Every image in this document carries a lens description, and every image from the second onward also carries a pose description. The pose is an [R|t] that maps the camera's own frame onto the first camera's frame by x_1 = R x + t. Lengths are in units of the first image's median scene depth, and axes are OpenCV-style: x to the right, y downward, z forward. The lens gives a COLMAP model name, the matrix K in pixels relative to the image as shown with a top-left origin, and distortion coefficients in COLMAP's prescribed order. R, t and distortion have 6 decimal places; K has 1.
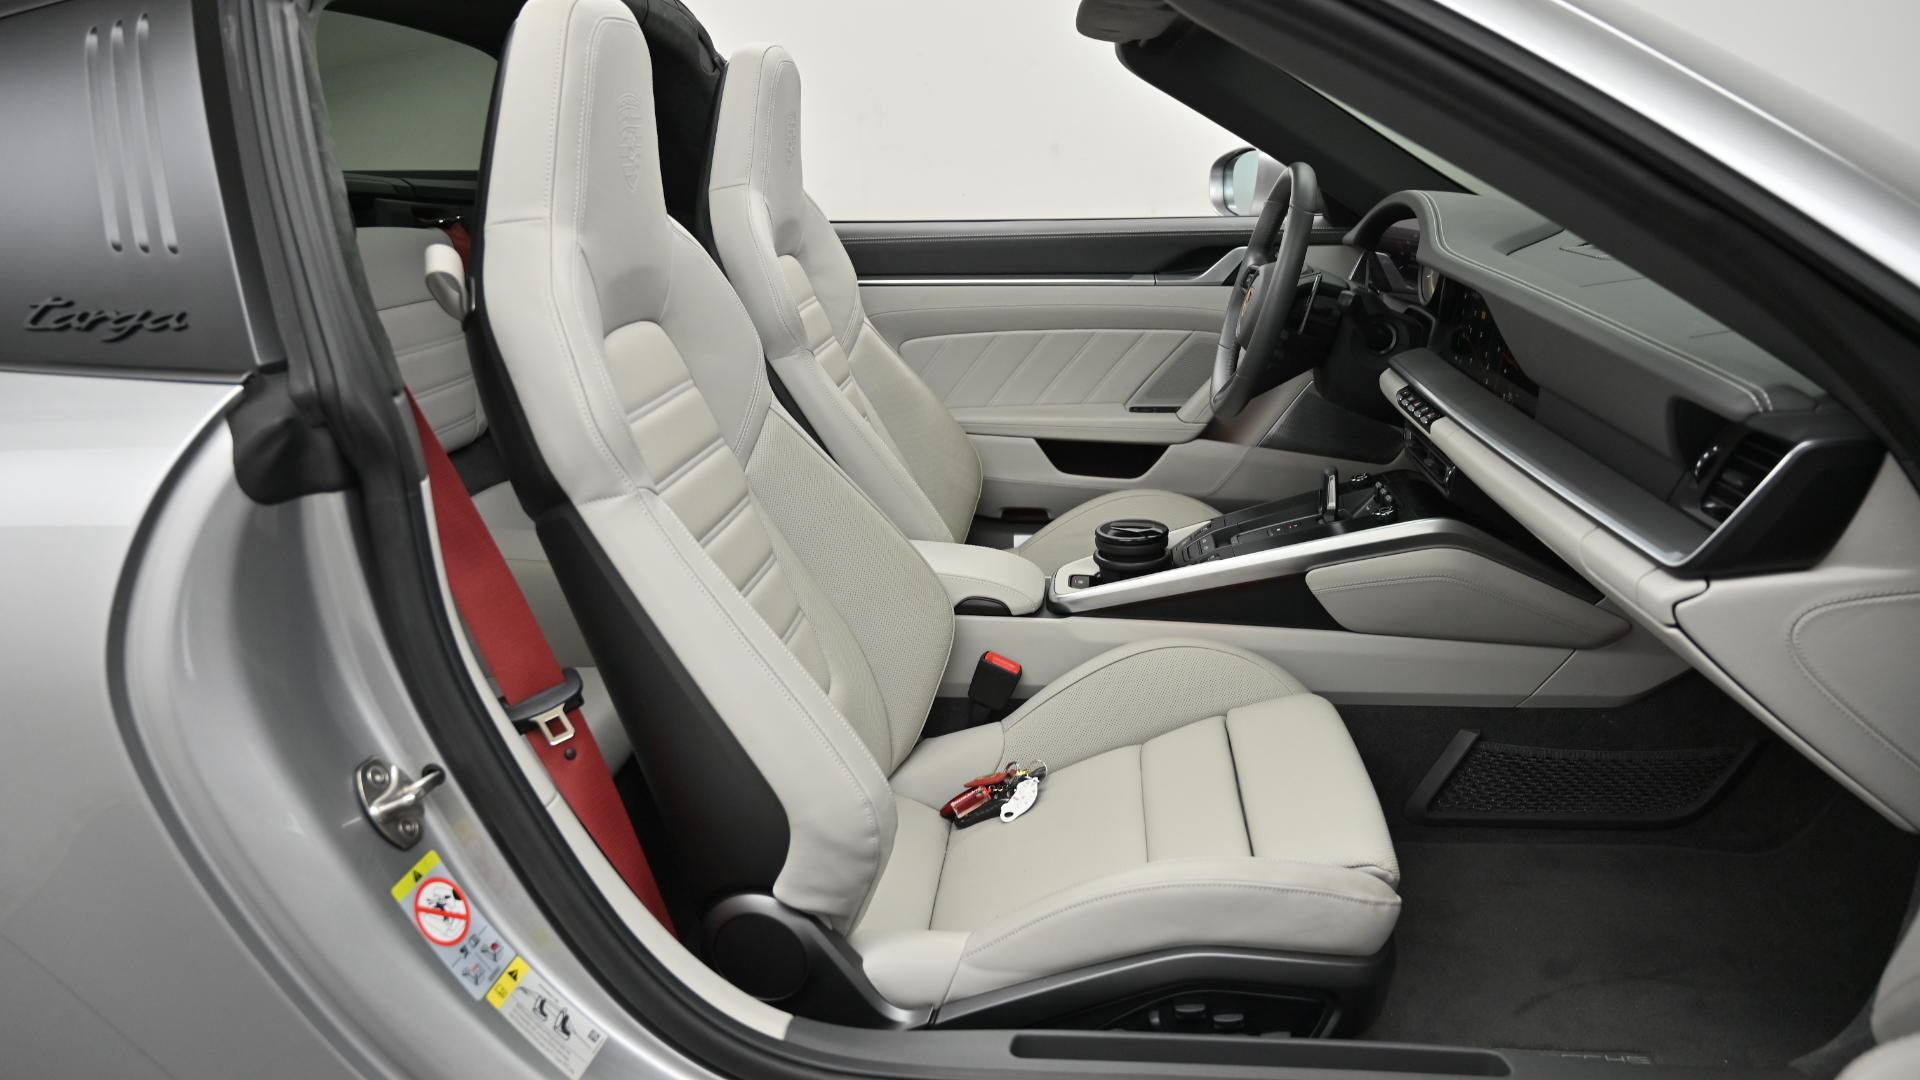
lens RADIAL K [[1273.0, 0, 961.4], [0, 1273.0, 530.3], [0, 0, 1]] dist [-0.015301, 0.000899]
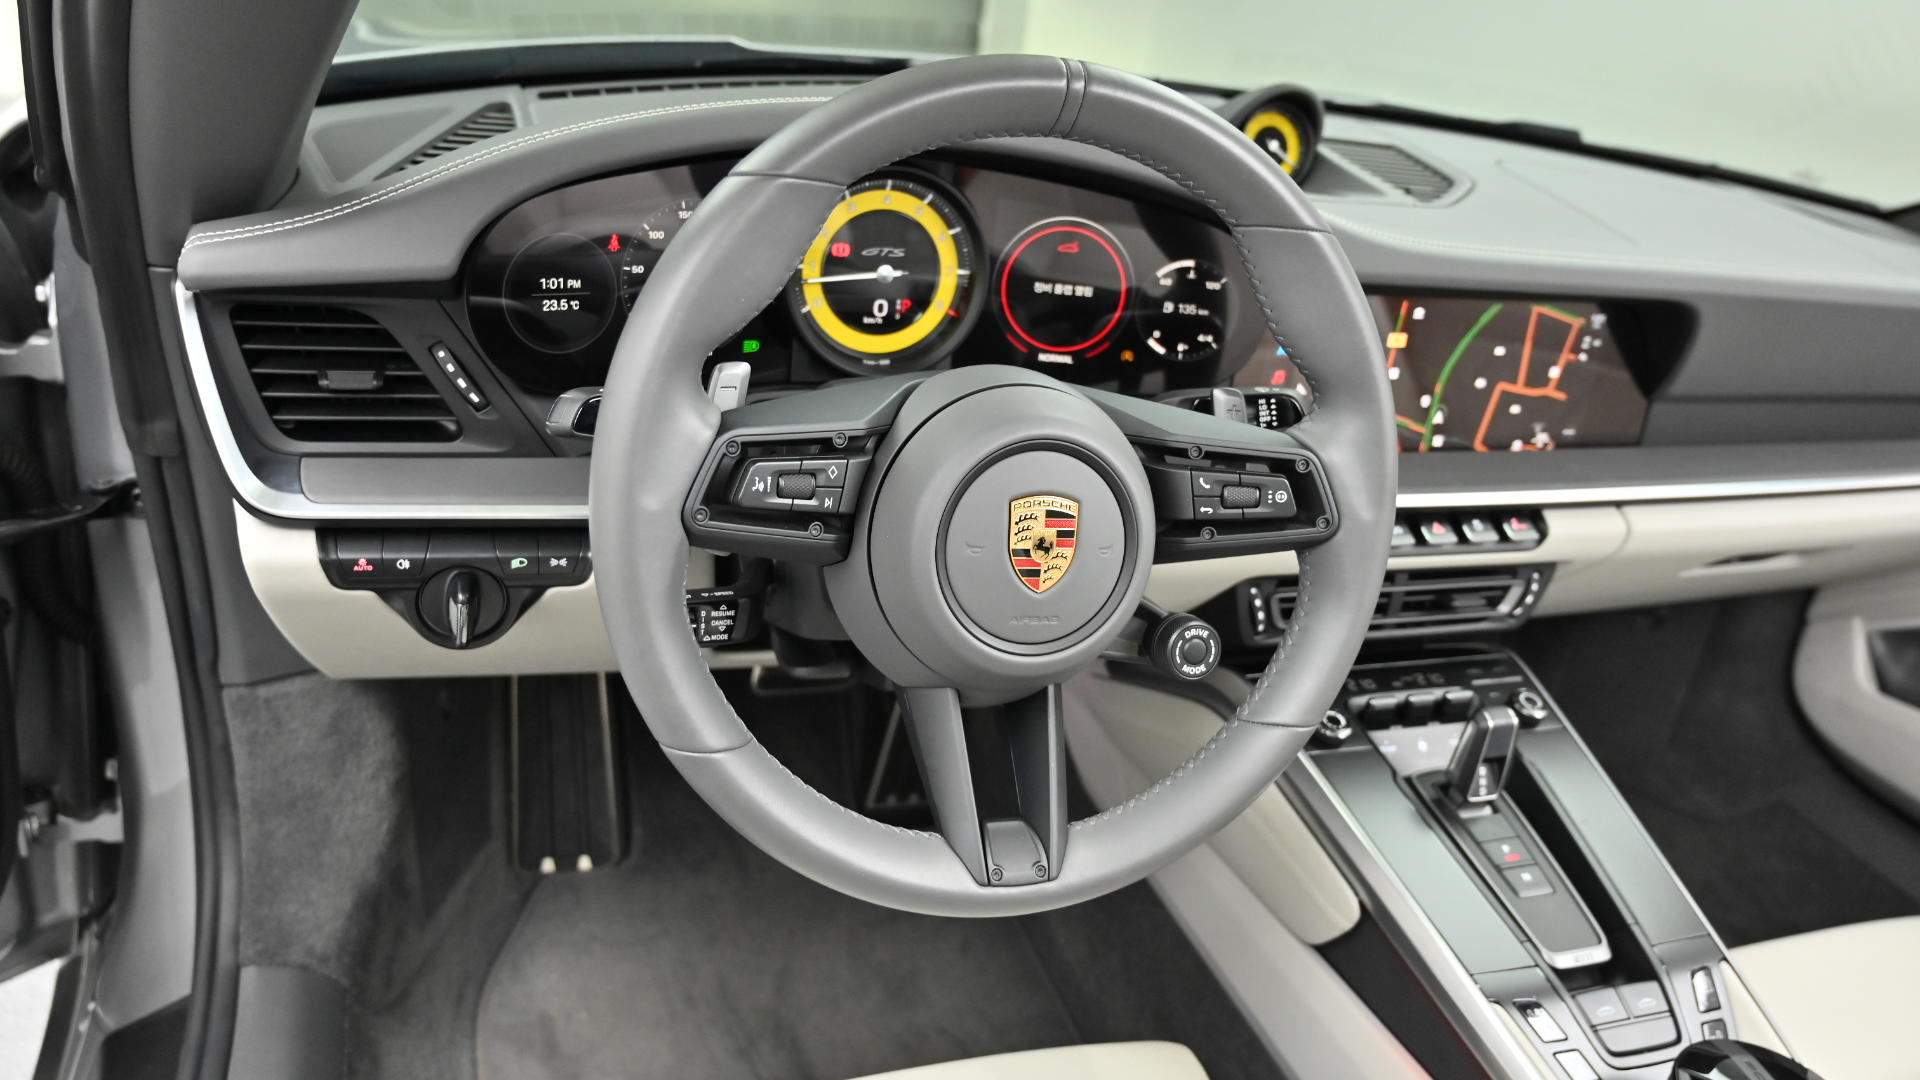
lens RADIAL K [[1398.1, 0, 960.0], [0, 1398.1, 540.0], [0, 0, 1]] dist [-0.007176, -0.001790]
pose [[-0.438203, -0.381929, 0.813700, -0.025370], [0.161034, 0.857240, 0.489088, -0.283878], [-0.884333, 0.345354, -0.314142, 0.927193]]
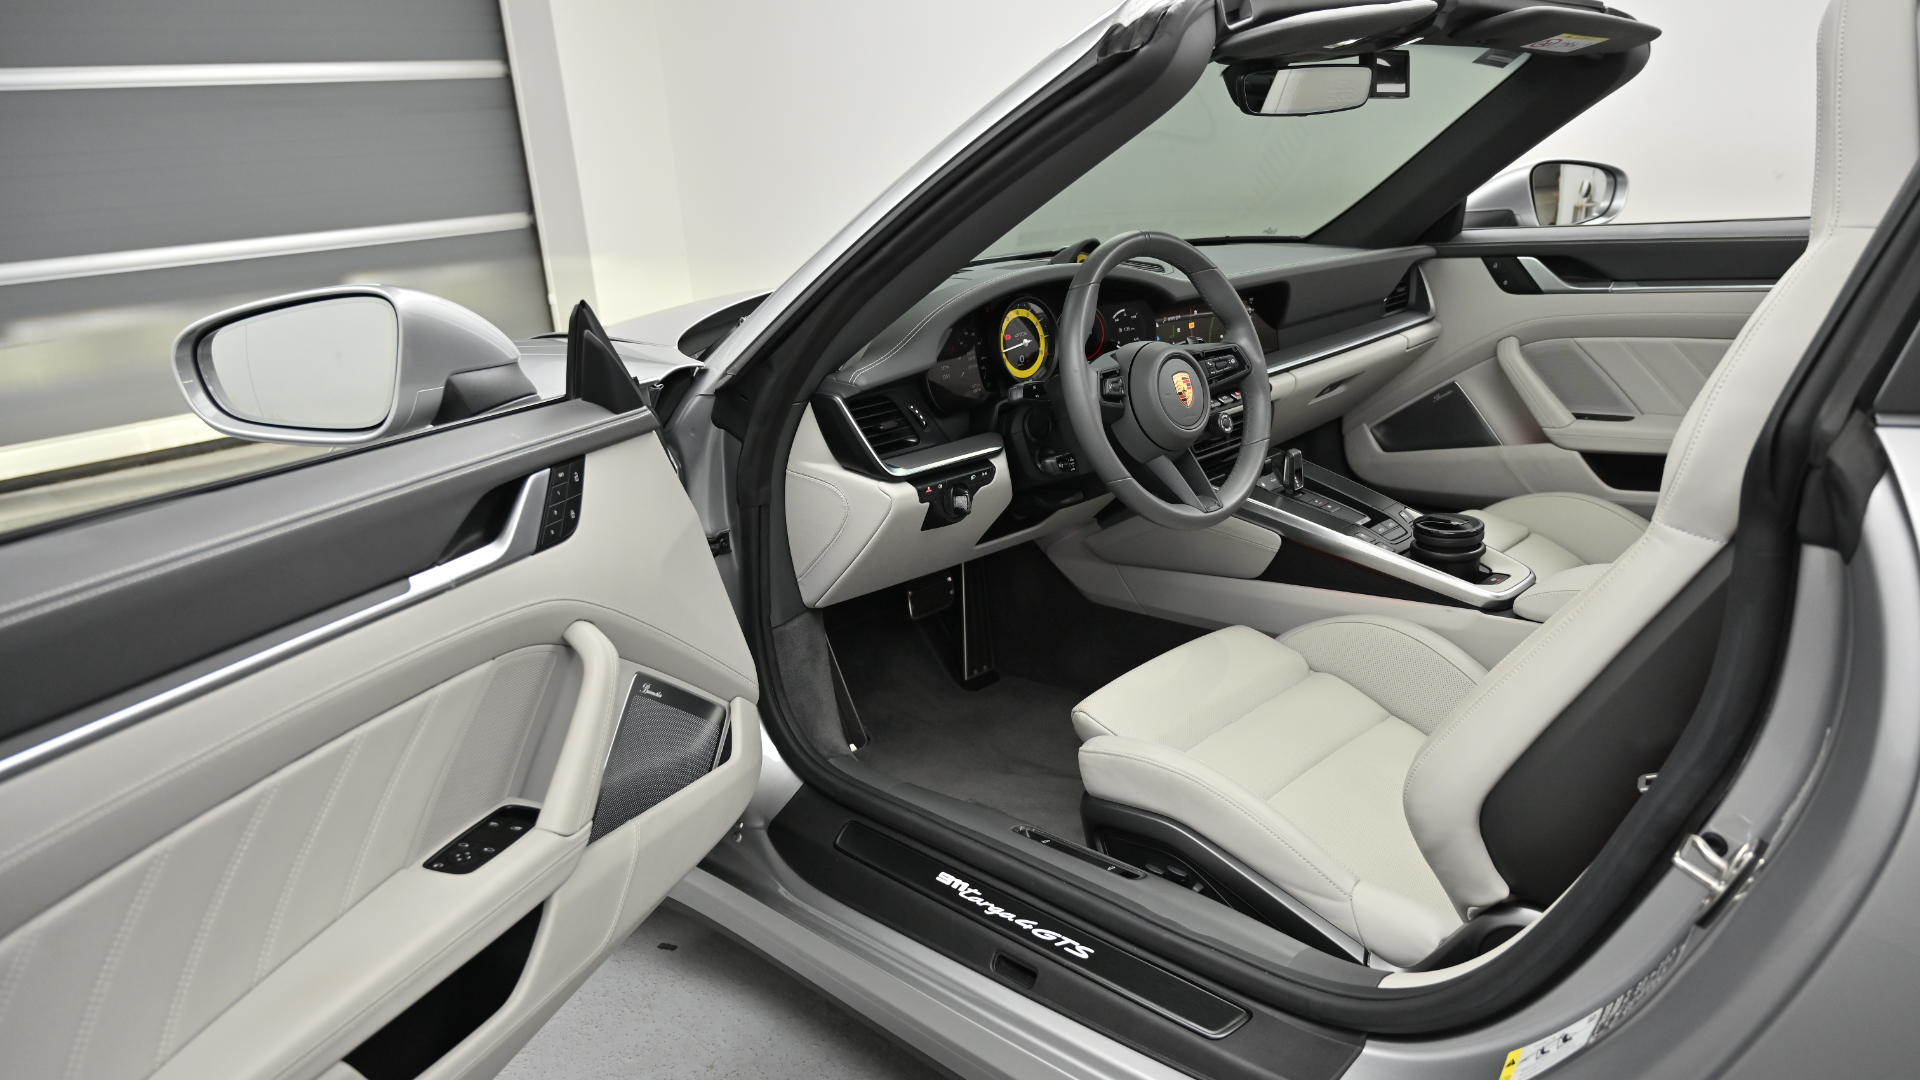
lens RADIAL K [[1273.0, 0, 961.4], [0, 1273.0, 530.3], [0, 0, 1]] dist [-0.015301, 0.000899]
pose [[-0.772030, -0.066905, 0.632055, -0.164972], [0.293566, 0.844478, 0.447970, -0.431823], [-0.563728, 0.531395, -0.632321, 1.381522]]
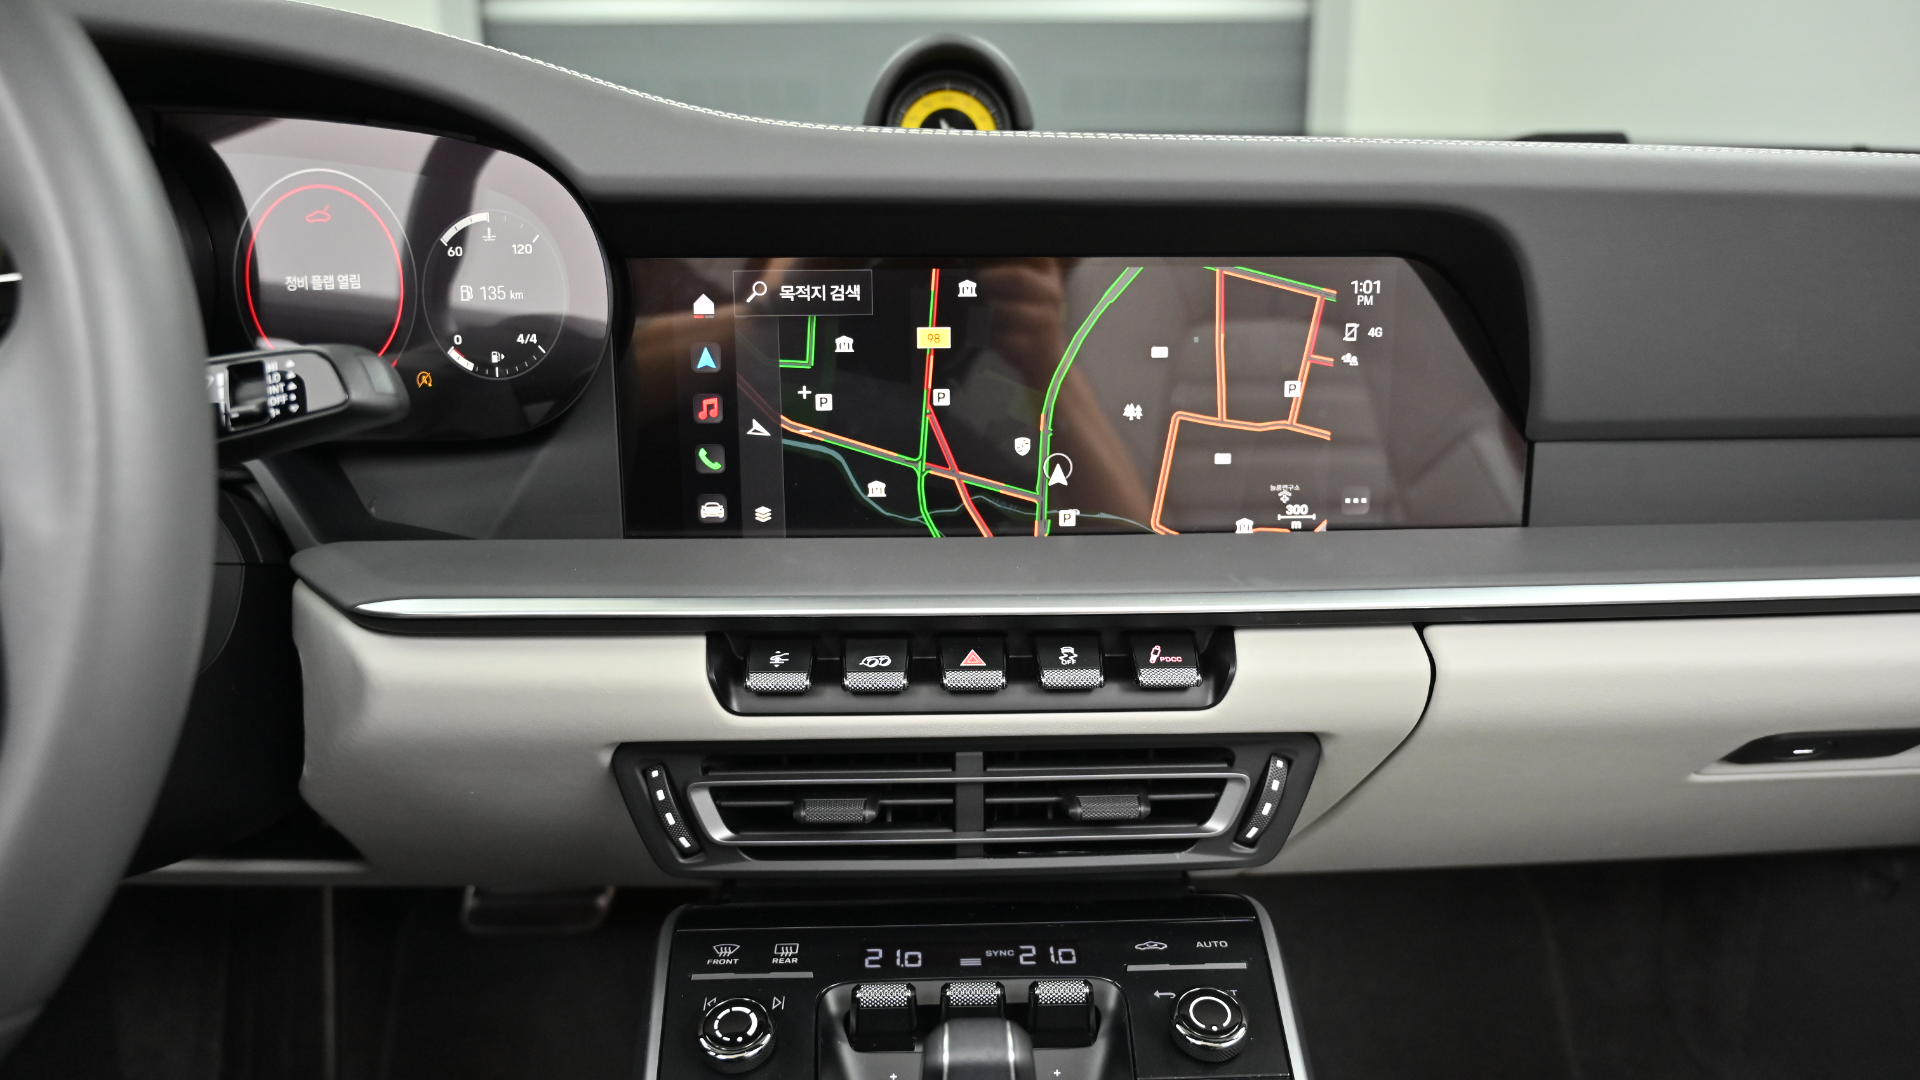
lens RADIAL K [[1273.0, 0, 961.4], [0, 1273.0, 530.3], [0, 0, 1]] dist [-0.015301, 0.000899]
pose [[-0.140628, -0.185144, 0.972597, 0.057578], [0.297650, 0.929008, 0.219883, -0.128693], [-0.944261, 0.320415, -0.075537, 0.686976]]
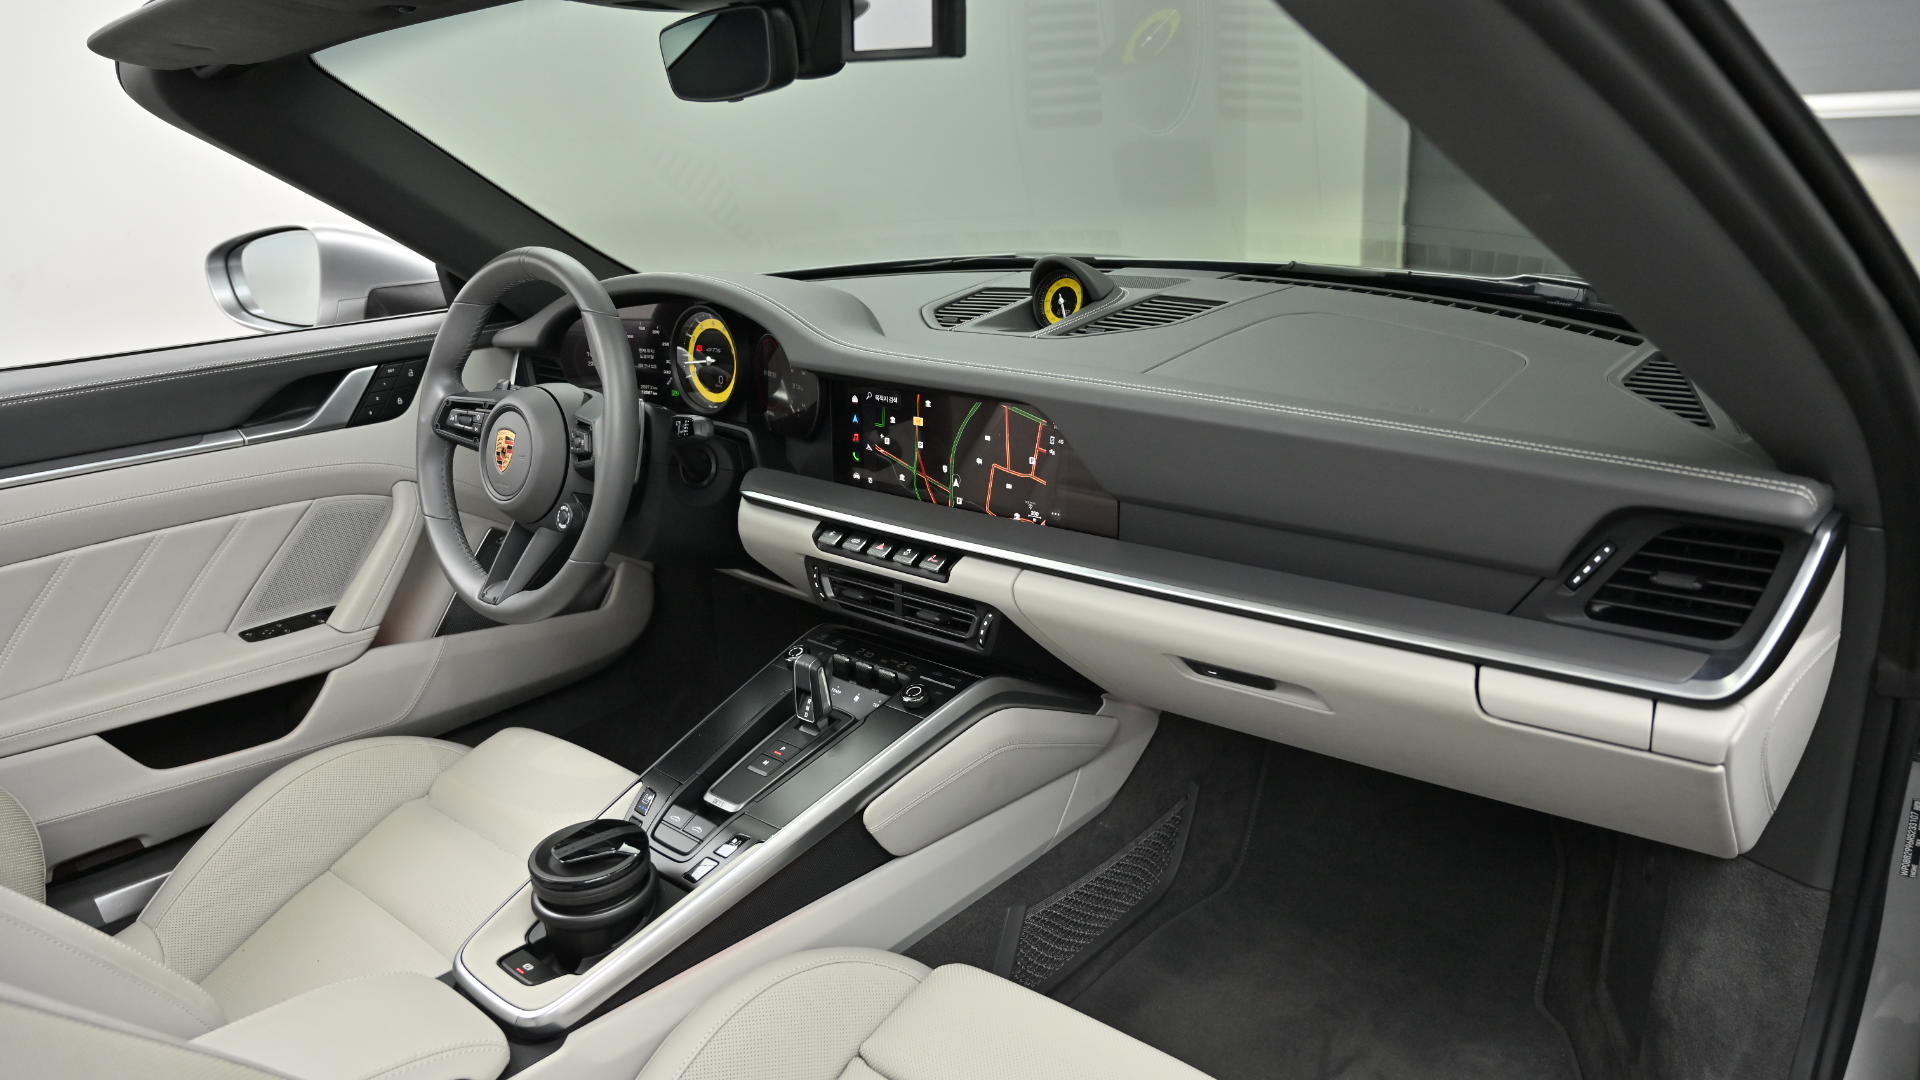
lens RADIAL K [[1273.0, 0, 961.4], [0, 1273.0, 530.3], [0, 0, 1]] dist [-0.015301, 0.000899]
pose [[0.581306, -0.234728, 0.779093, -0.146213], [0.263630, 0.960171, 0.092581, -0.113685], [-0.769794, 0.151575, 0.620034, 0.322982]]
